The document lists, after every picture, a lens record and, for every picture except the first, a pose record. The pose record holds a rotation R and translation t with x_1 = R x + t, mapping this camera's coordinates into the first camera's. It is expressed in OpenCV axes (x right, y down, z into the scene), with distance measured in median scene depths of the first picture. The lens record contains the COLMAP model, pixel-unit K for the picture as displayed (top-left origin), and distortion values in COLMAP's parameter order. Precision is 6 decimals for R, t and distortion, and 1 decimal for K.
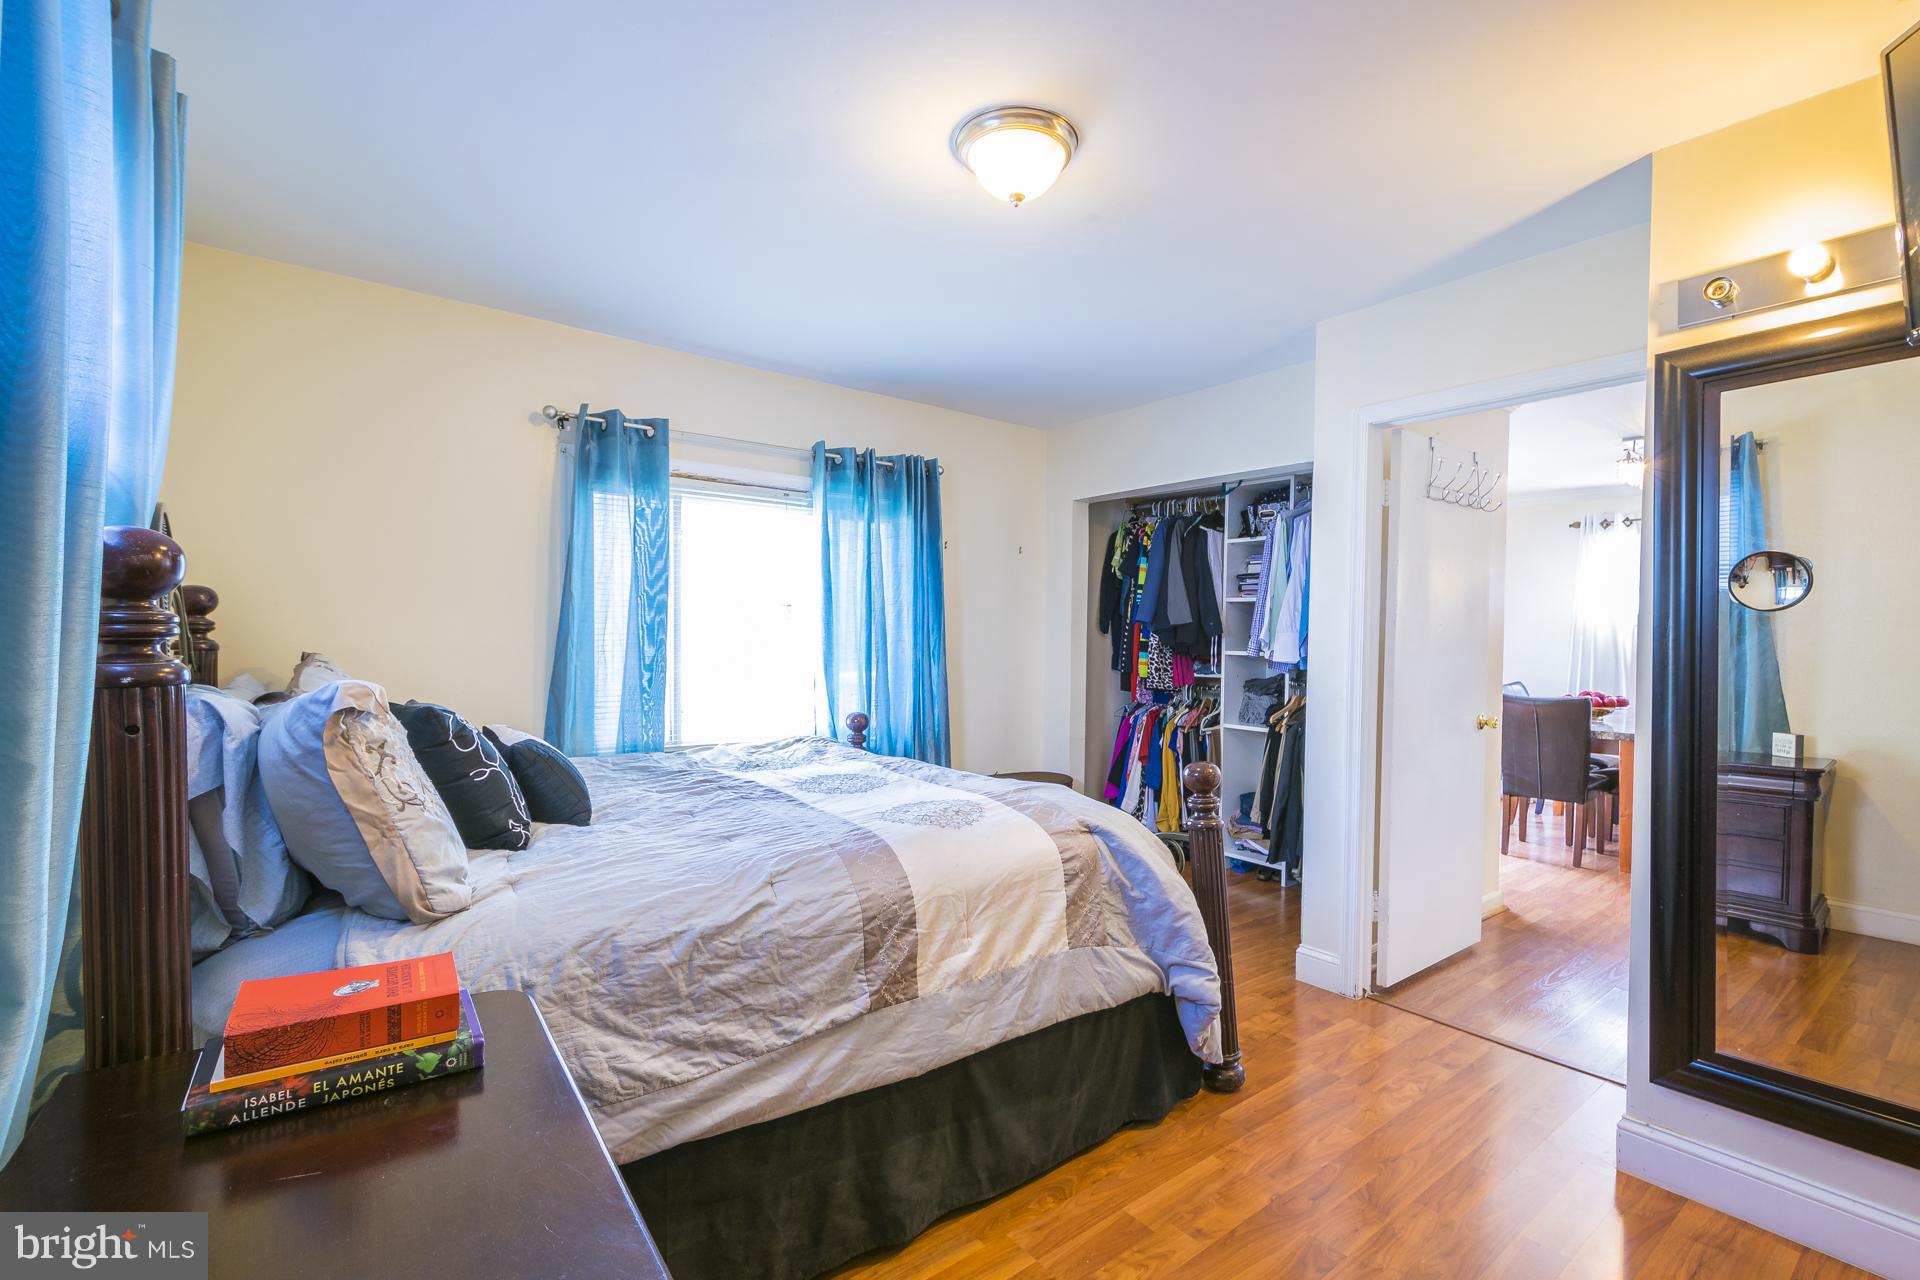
lens RADIAL K [[872.3, 0, 968.5], [0, 872.3, 651.4], [0, 0, 1]] dist [-0.001422, -0.000974]
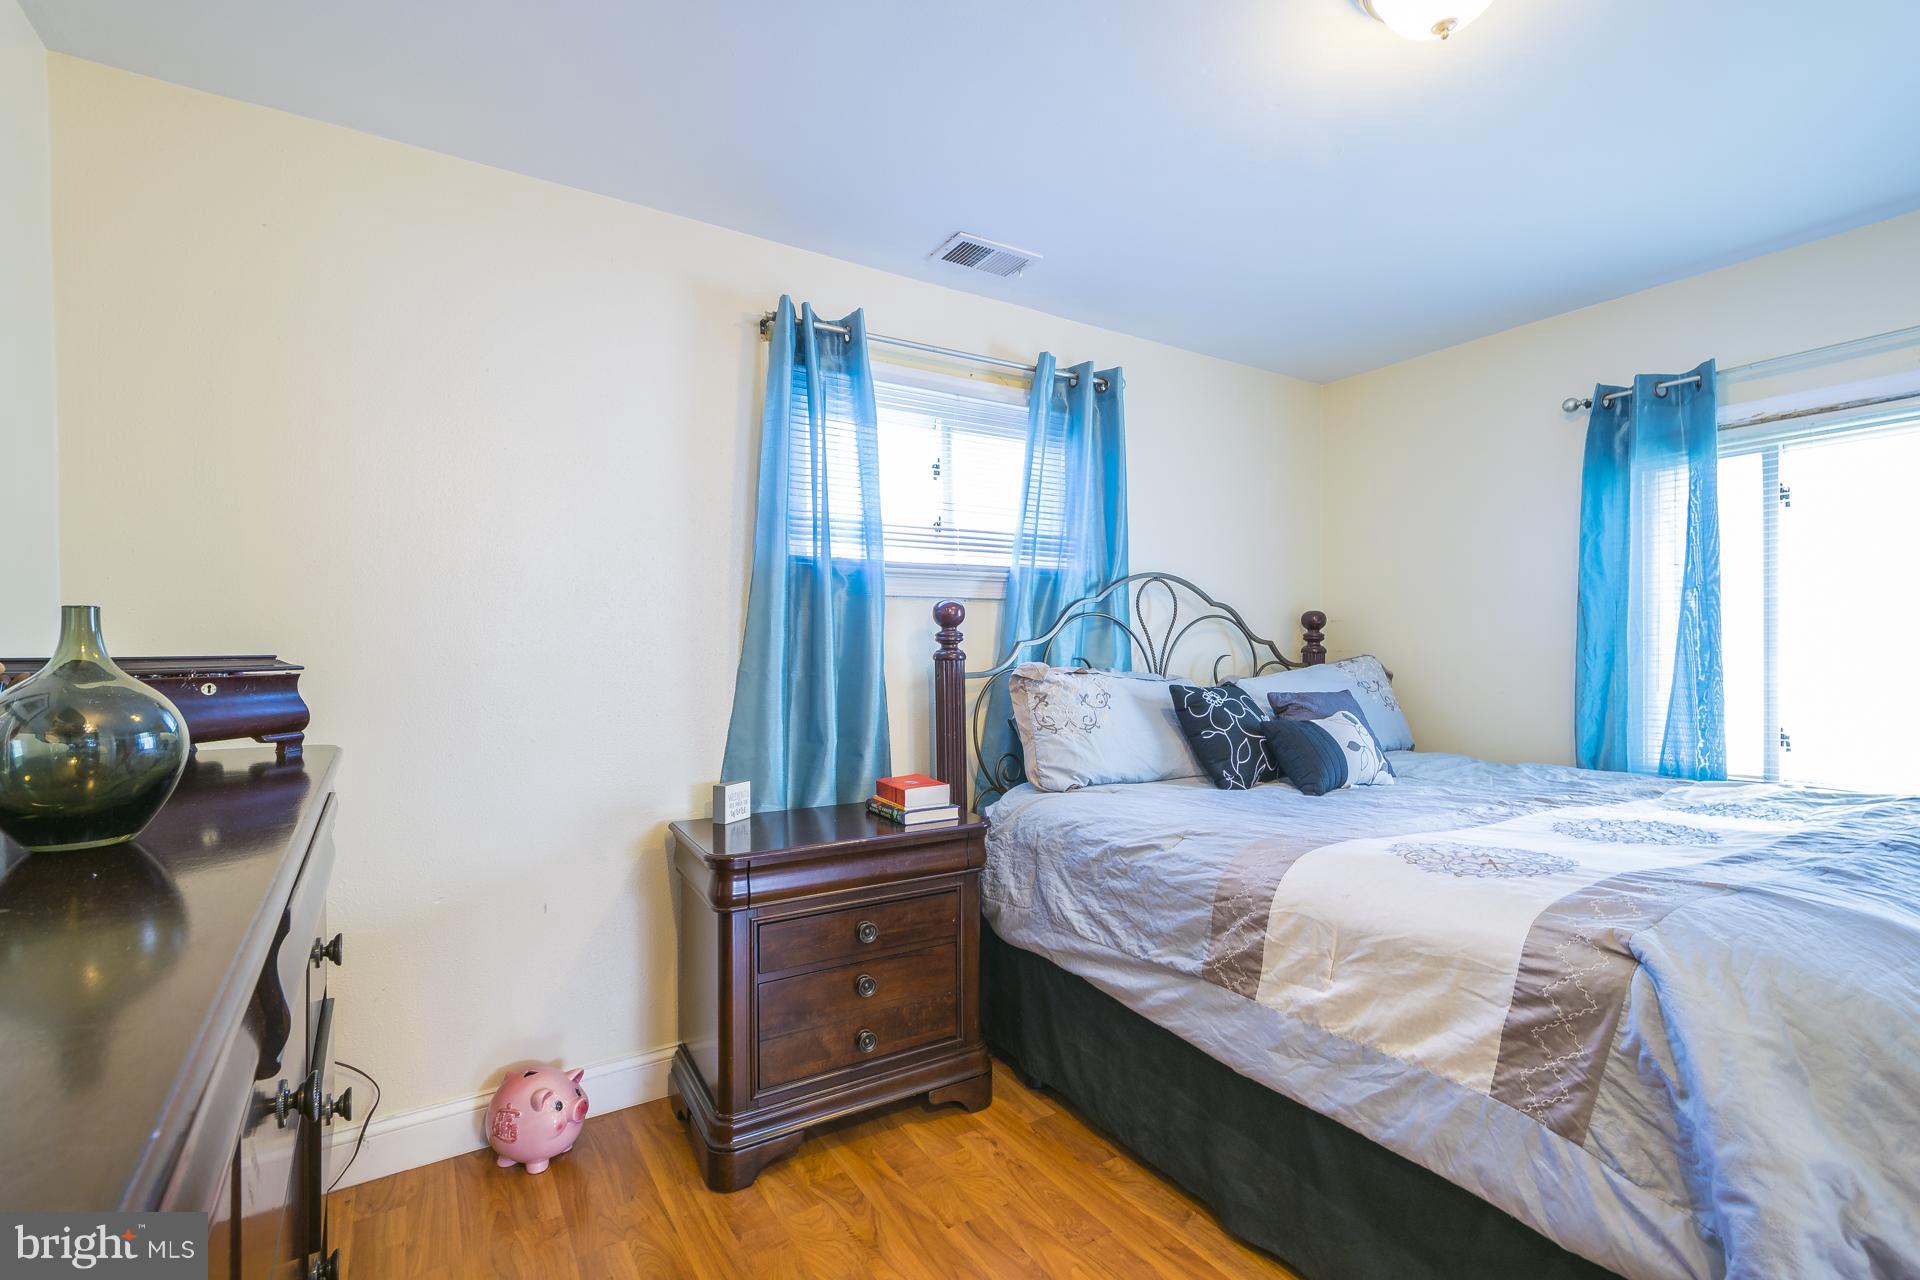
lens RADIAL K [[872.3, 0, 968.5], [0, 872.3, 646.1], [0, 0, 1]] dist [-0.001422, -0.000974]
pose [[-0.120621, -0.014957, -0.992586, 0.994057], [-0.009484, 0.999858, -0.013914, 0.019269], [0.992653, 0.007735, -0.120746, 0.832260]]
